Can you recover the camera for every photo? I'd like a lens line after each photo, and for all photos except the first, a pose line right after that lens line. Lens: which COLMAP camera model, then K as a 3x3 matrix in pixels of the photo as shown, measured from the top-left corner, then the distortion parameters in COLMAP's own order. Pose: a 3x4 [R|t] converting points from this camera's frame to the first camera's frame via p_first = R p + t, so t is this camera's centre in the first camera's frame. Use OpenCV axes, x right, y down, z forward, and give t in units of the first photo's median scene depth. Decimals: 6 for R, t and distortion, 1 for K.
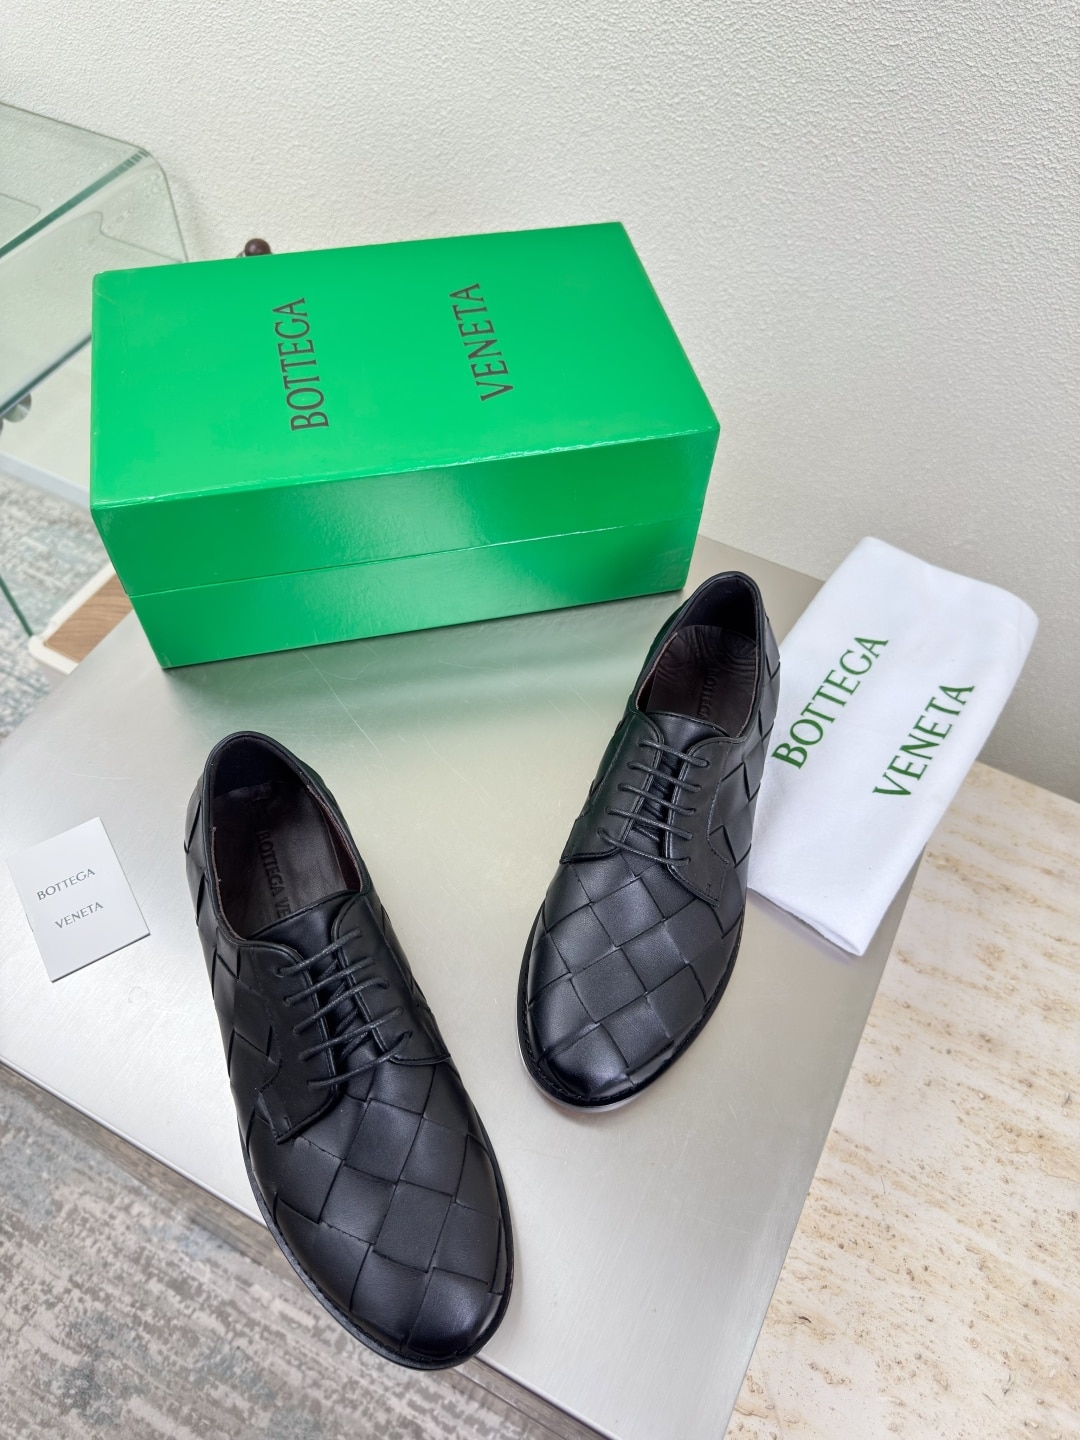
lens RADIAL K [[1028.3, 0, 542.0], [0, 1028.3, 711.0], [0, 0, 1]] dist [0.010237, -0.023081]
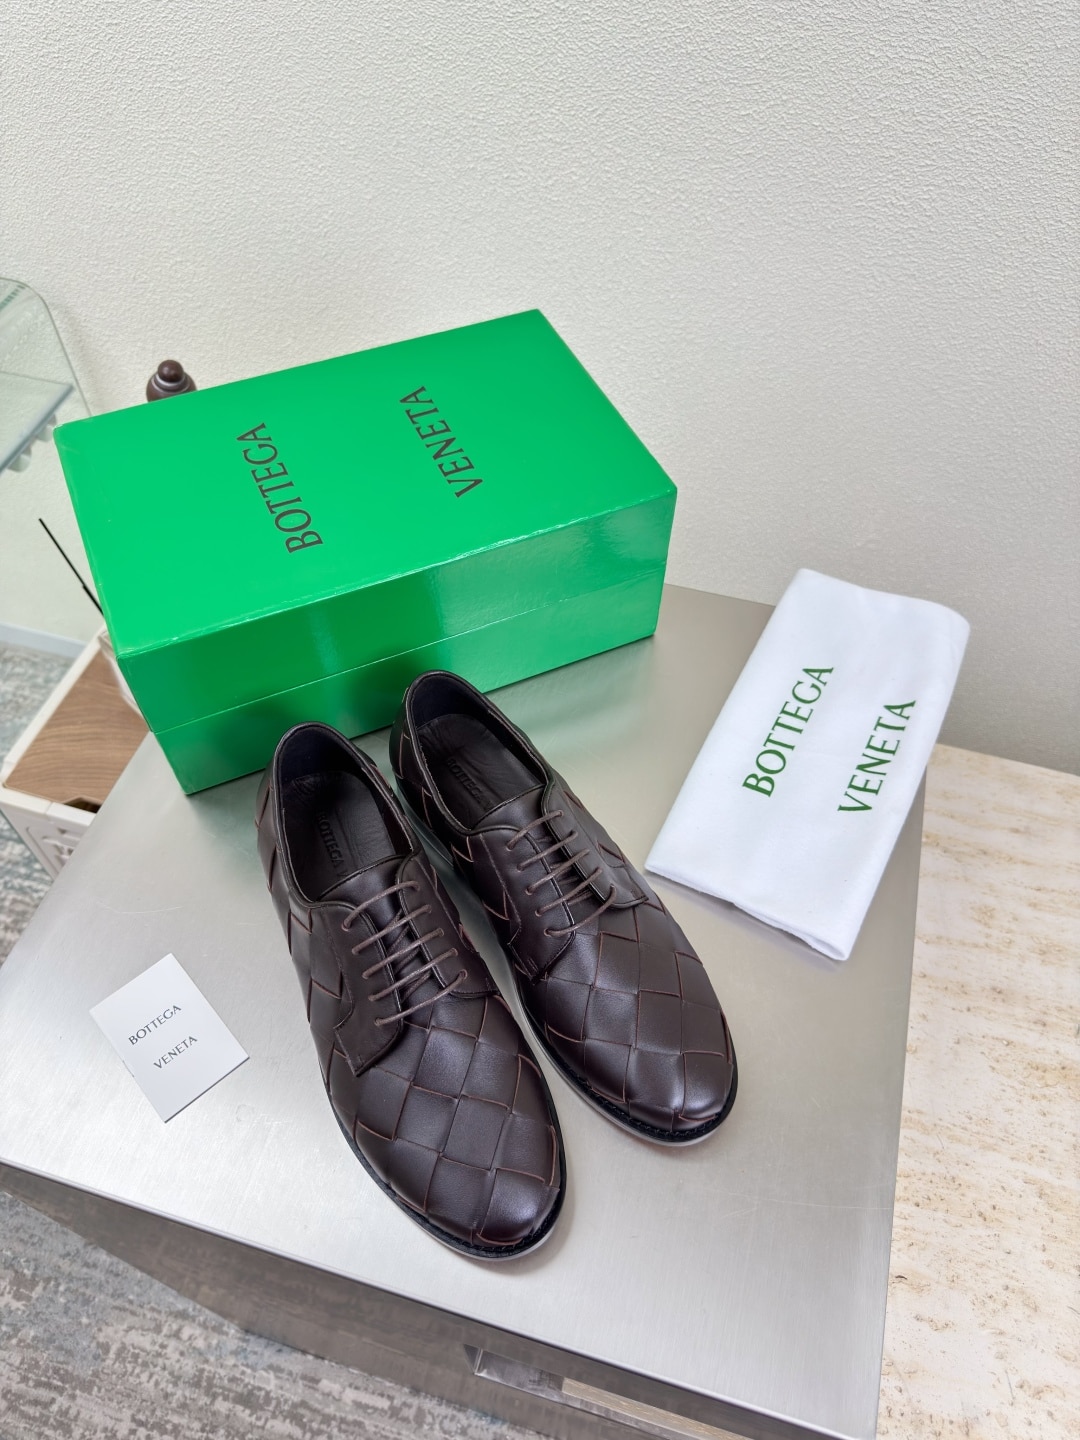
lens RADIAL K [[1028.3, 0, 540.9], [0, 1028.3, 717.1], [0, 0, 1]] dist [0.010237, -0.023081]
pose [[0.979689, -0.172298, 0.102579, -0.106450], [0.174894, 0.984444, -0.016808, -0.036276], [-0.098088, 0.034407, 0.994583, -0.058124]]
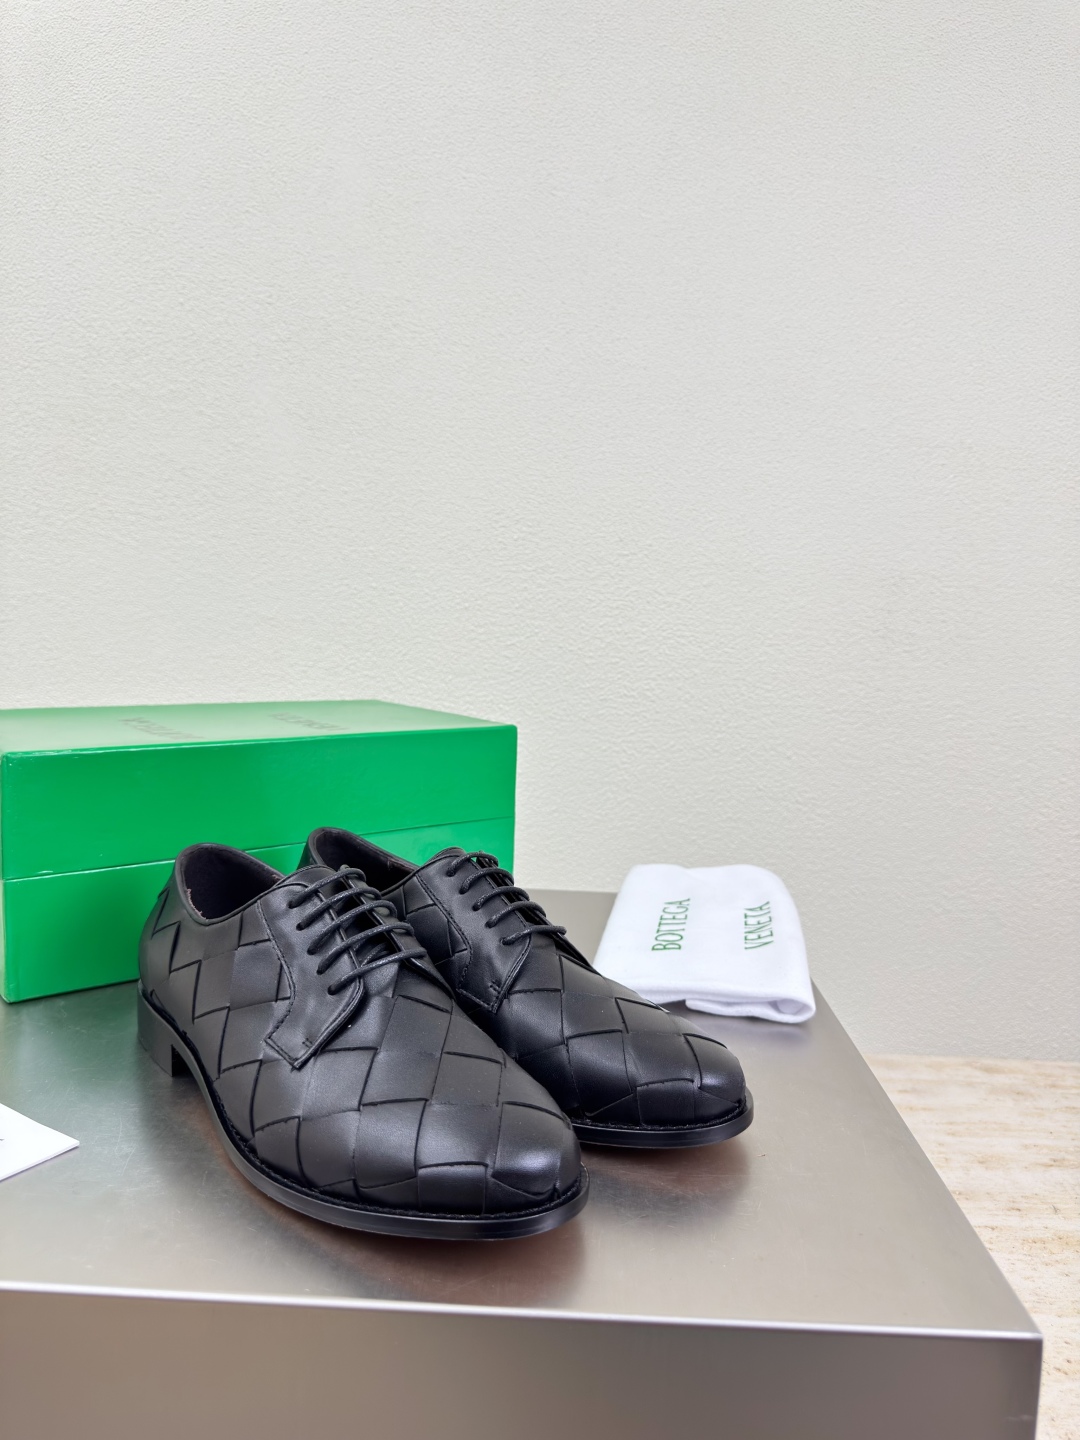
lens RADIAL K [[1028.3, 0, 549.1], [0, 1028.3, 718.8], [0, 0, 1]] dist [0.010237, -0.023081]
pose [[0.897753, -0.040293, 0.438652, -0.311188], [0.357375, 0.648806, -0.671813, 0.521573], [-0.257531, 0.759886, 0.596868, 0.171607]]
